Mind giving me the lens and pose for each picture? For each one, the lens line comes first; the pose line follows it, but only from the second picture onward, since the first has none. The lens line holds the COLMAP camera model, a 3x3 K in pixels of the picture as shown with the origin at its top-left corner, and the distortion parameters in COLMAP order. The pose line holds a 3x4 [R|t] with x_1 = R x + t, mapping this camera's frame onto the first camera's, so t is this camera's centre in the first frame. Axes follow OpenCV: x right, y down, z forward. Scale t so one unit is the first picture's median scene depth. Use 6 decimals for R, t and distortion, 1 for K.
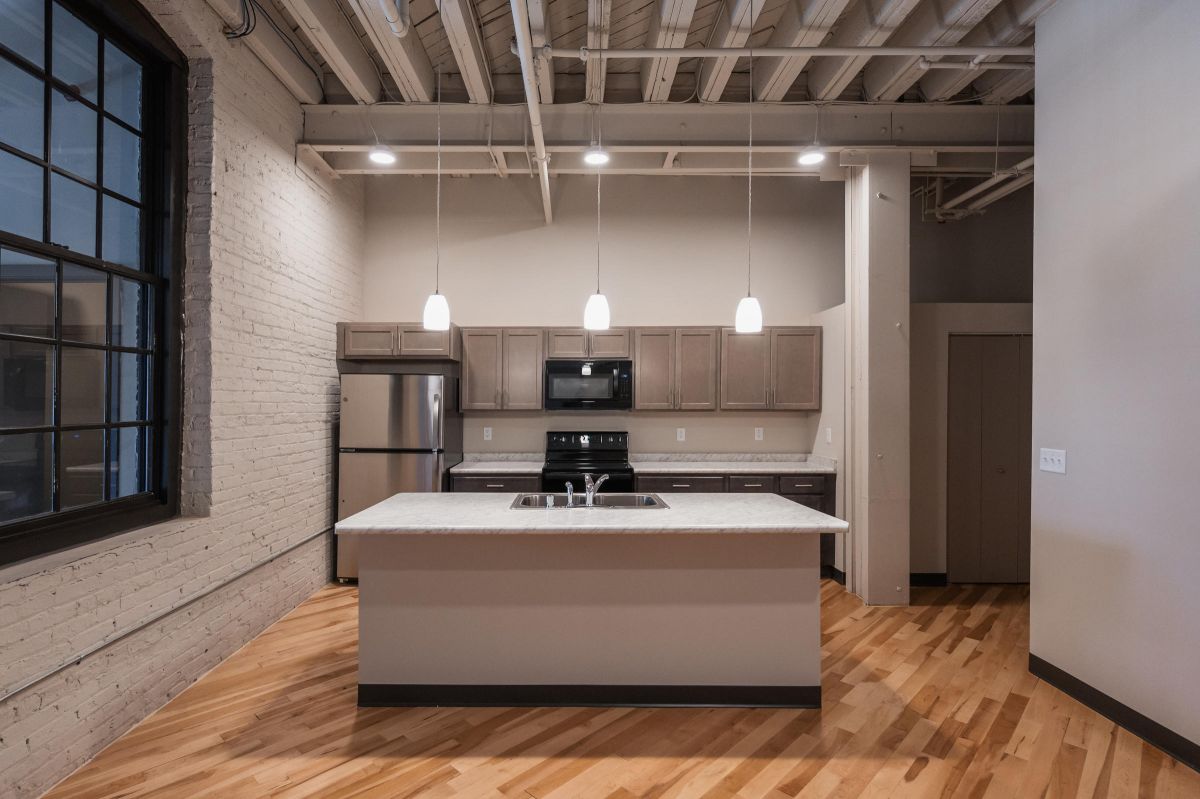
lens RADIAL K [[595.7, 0, 600.0], [0, 595.7, 399.5], [0, 0, 1]] dist [-0.001035, -0.000166]
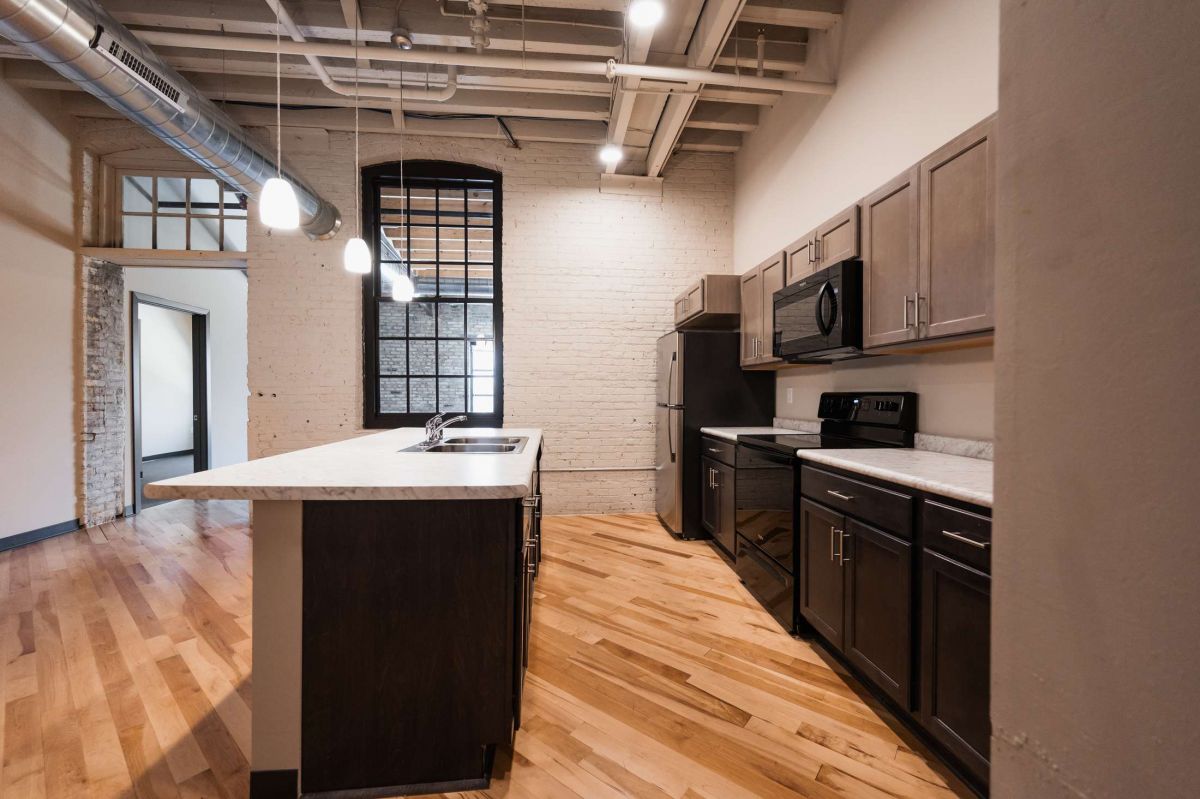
lens RADIAL K [[483.4, 0, 600.0], [0, 483.4, 399.5], [0, 0, 1]] dist [-0.000026, 0.000082]
pose [[0.067442, 0.009654, -0.997676, 0.486752], [0.000376, 0.999953, 0.009701, 0.059308], [0.997723, -0.001030, 0.067435, 0.734711]]
